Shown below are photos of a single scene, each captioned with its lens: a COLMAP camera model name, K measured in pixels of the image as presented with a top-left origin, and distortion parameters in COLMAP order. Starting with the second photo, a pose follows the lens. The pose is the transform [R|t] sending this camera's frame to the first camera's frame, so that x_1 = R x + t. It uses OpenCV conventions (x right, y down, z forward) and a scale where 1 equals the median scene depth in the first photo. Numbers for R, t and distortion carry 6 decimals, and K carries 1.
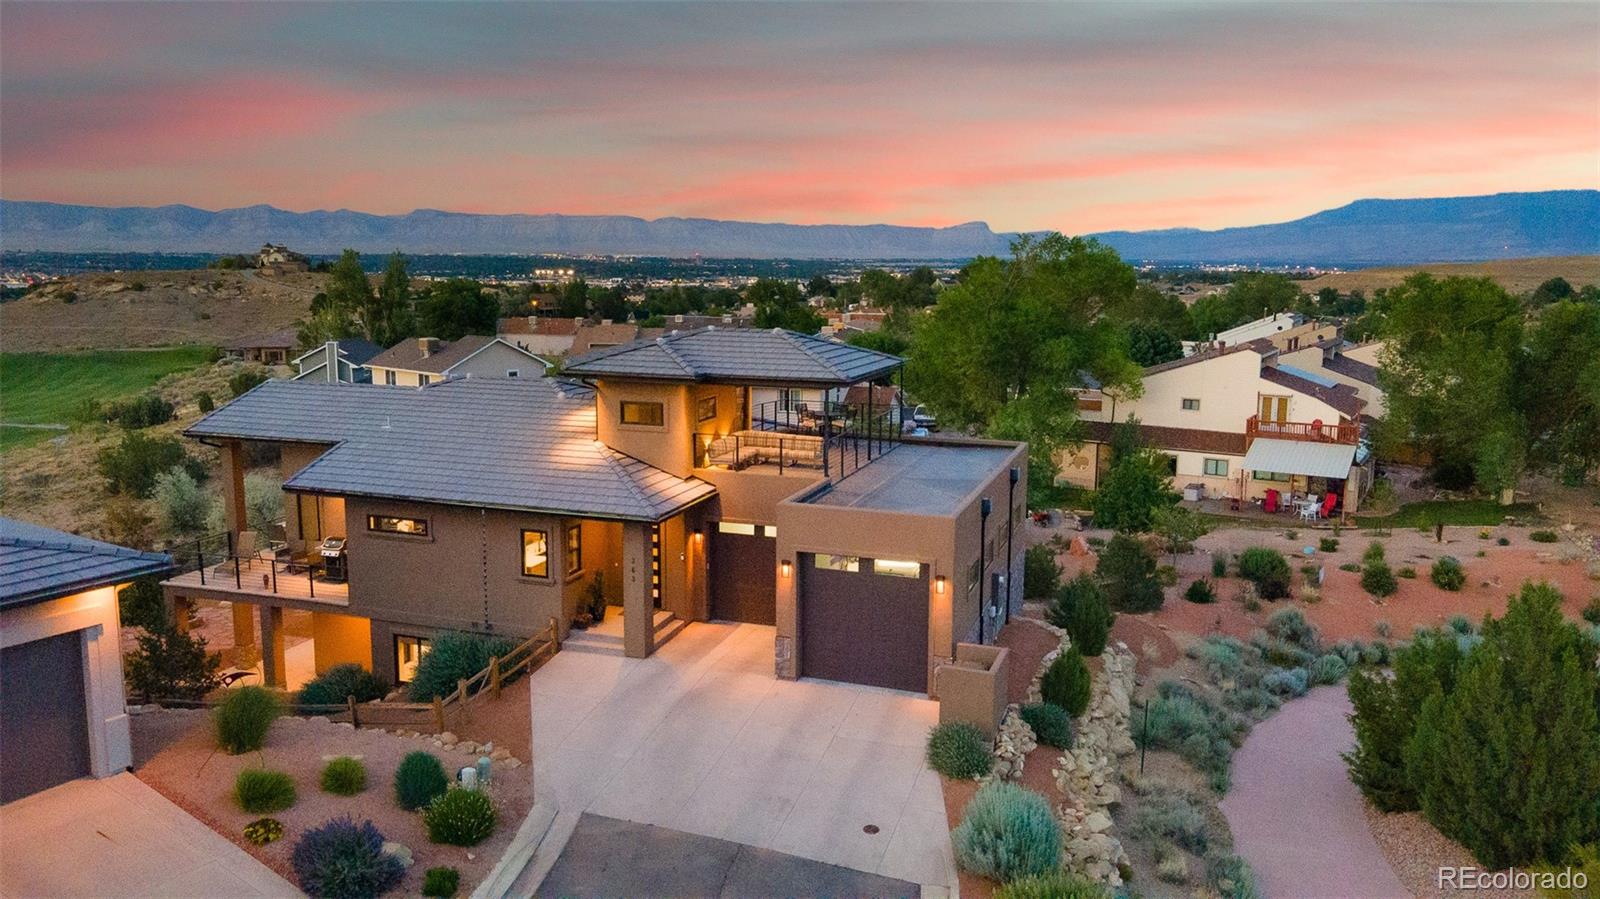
lens RADIAL K [[1188.3, 0, 795.1], [0, 1188.3, 420.7], [0, 0, 1]] dist [0.009247, 0.074320]
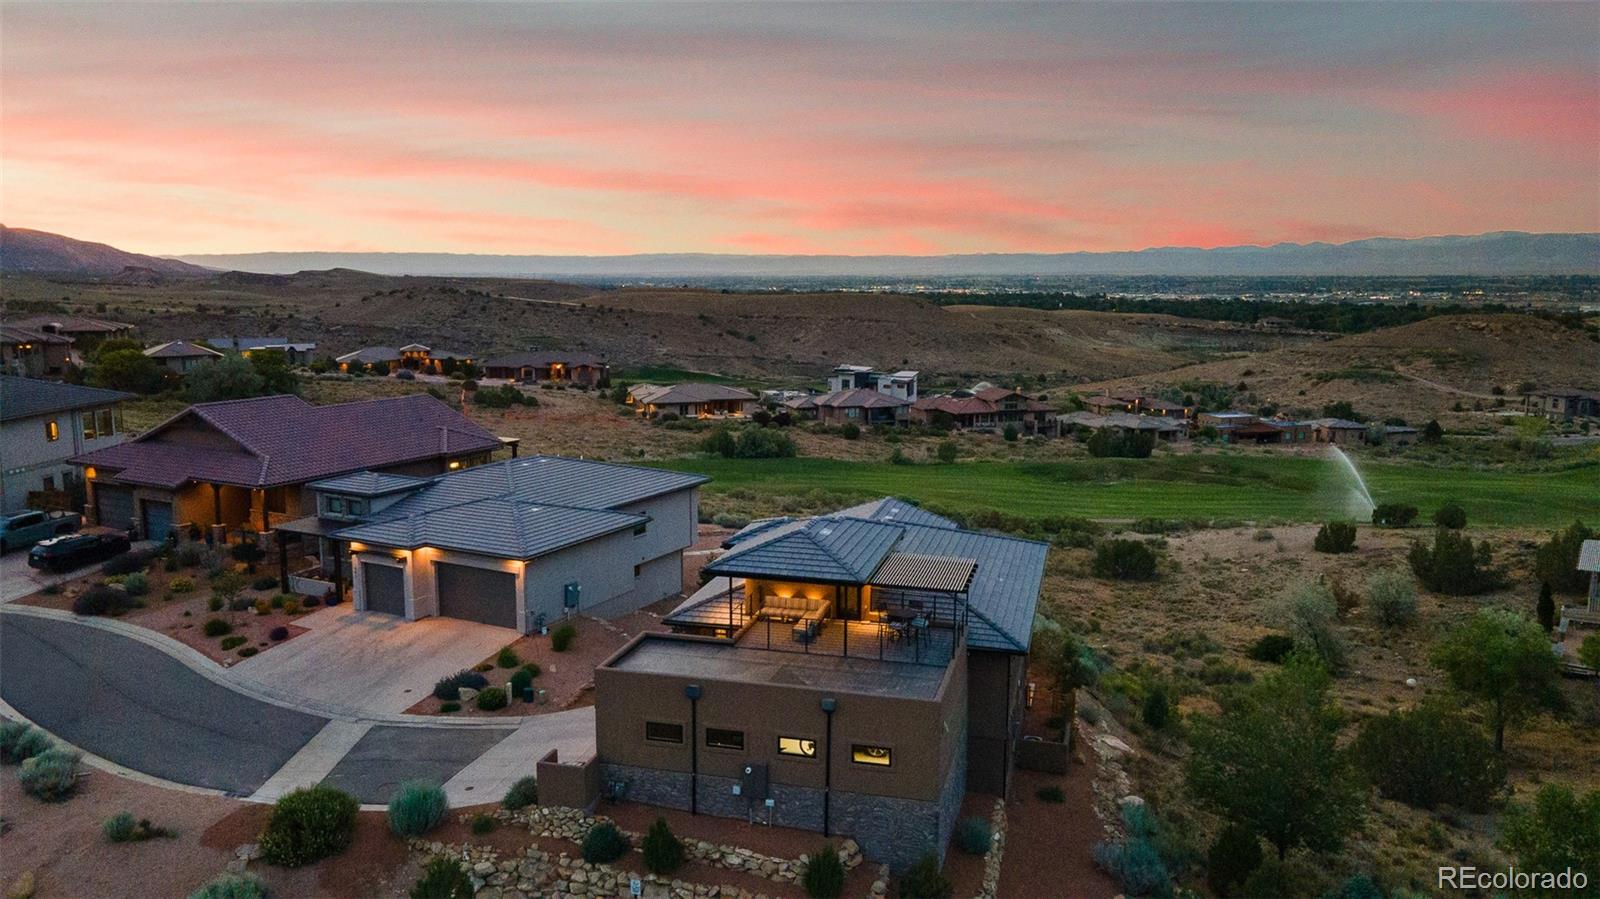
lens RADIAL K [[1188.3, 0, 795.1], [0, 1188.3, 420.7], [0, 0, 1]] dist [0.009247, 0.074320]
pose [[0.055271, 0.118099, -0.991462, 0.637918], [-0.133509, 0.984938, 0.109879, -0.168680], [0.989505, 0.126296, 0.070205, 0.446663]]
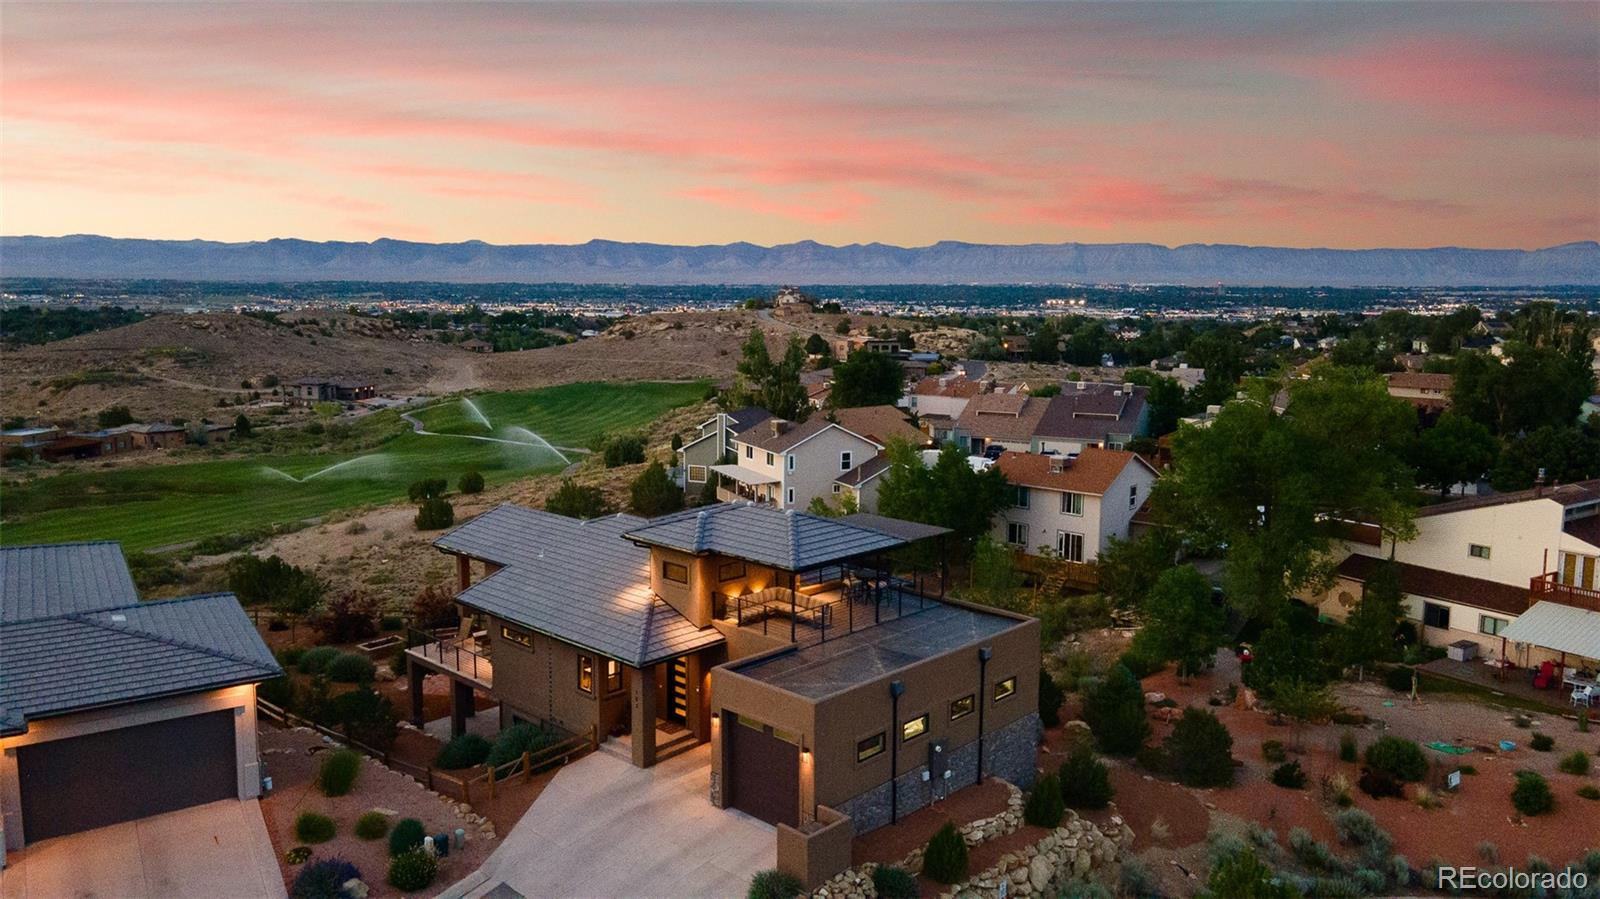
lens RADIAL K [[1188.3, 0, 795.1], [0, 1188.3, 420.7], [0, 0, 1]] dist [0.009247, 0.074320]
pose [[0.906179, 0.048361, -0.420121, 0.246955], [-0.056249, 0.998396, -0.006399, -0.080372], [0.419137, 0.029430, 0.907446, -0.054622]]
